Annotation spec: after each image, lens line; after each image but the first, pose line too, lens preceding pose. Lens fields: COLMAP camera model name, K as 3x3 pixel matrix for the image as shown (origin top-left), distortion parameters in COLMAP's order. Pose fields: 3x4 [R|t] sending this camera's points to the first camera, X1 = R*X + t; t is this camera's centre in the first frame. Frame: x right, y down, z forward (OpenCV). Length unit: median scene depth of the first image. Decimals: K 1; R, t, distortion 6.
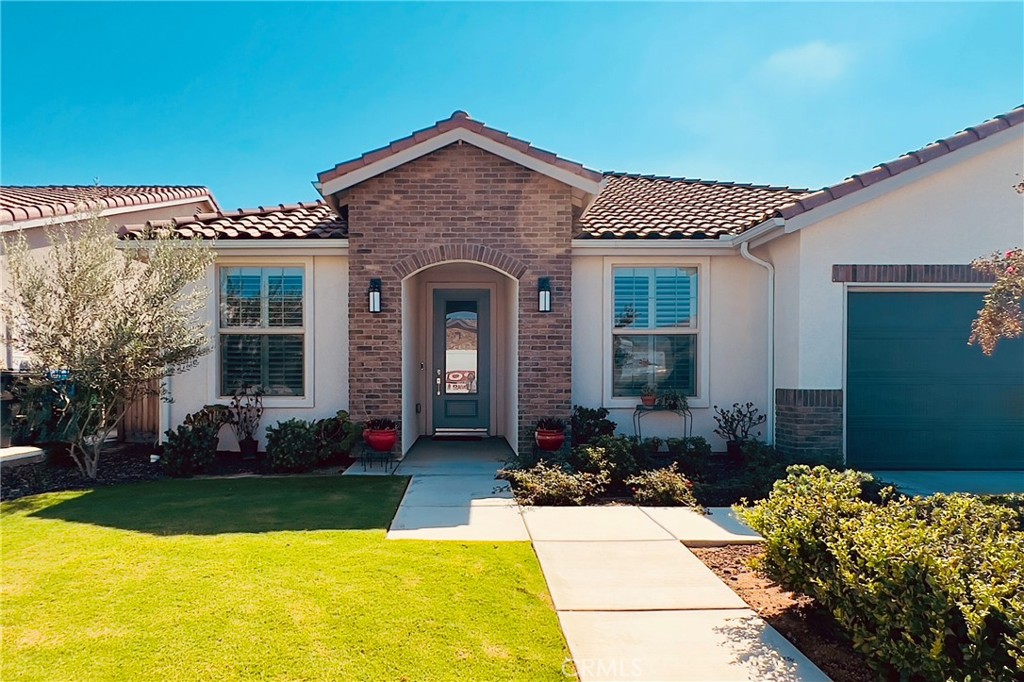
lens RADIAL K [[613.2, 0, 511.1], [0, 613.2, 342.7], [0, 0, 1]] dist [-0.021787, 0.000283]
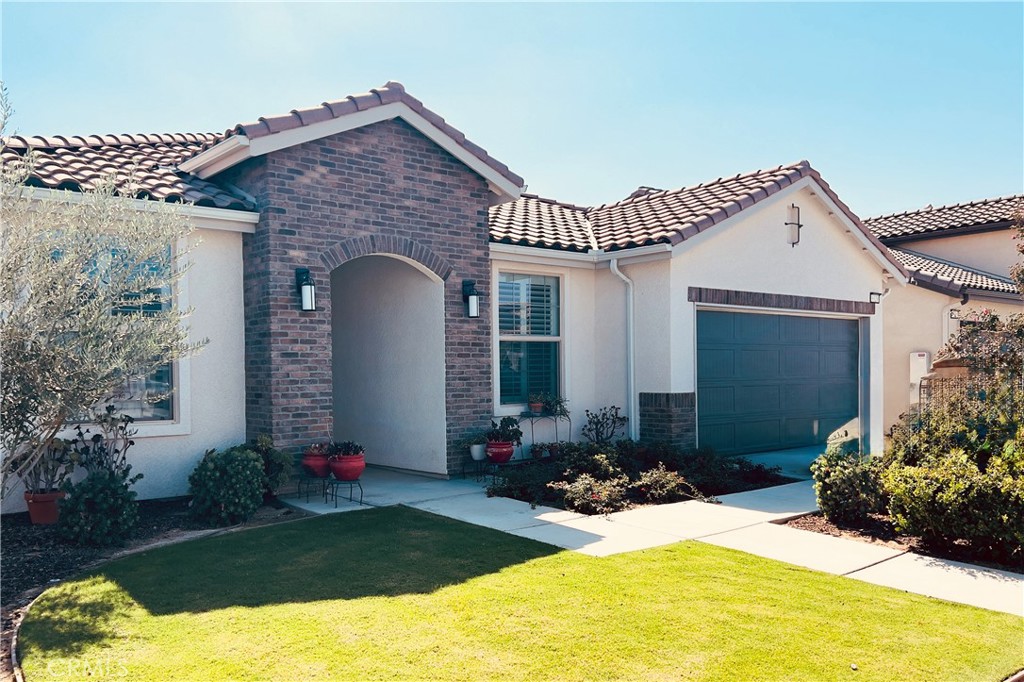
lens RADIAL K [[791.6, 0, 511.8], [0, 791.6, 338.5], [0, 0, 1]] dist [0.083685, -0.003183]
pose [[0.780200, 0.018935, 0.625244, -0.650741], [-0.012539, 0.999814, -0.014633, -0.000613], [-0.625405, 0.003576, 0.780292, 0.014646]]
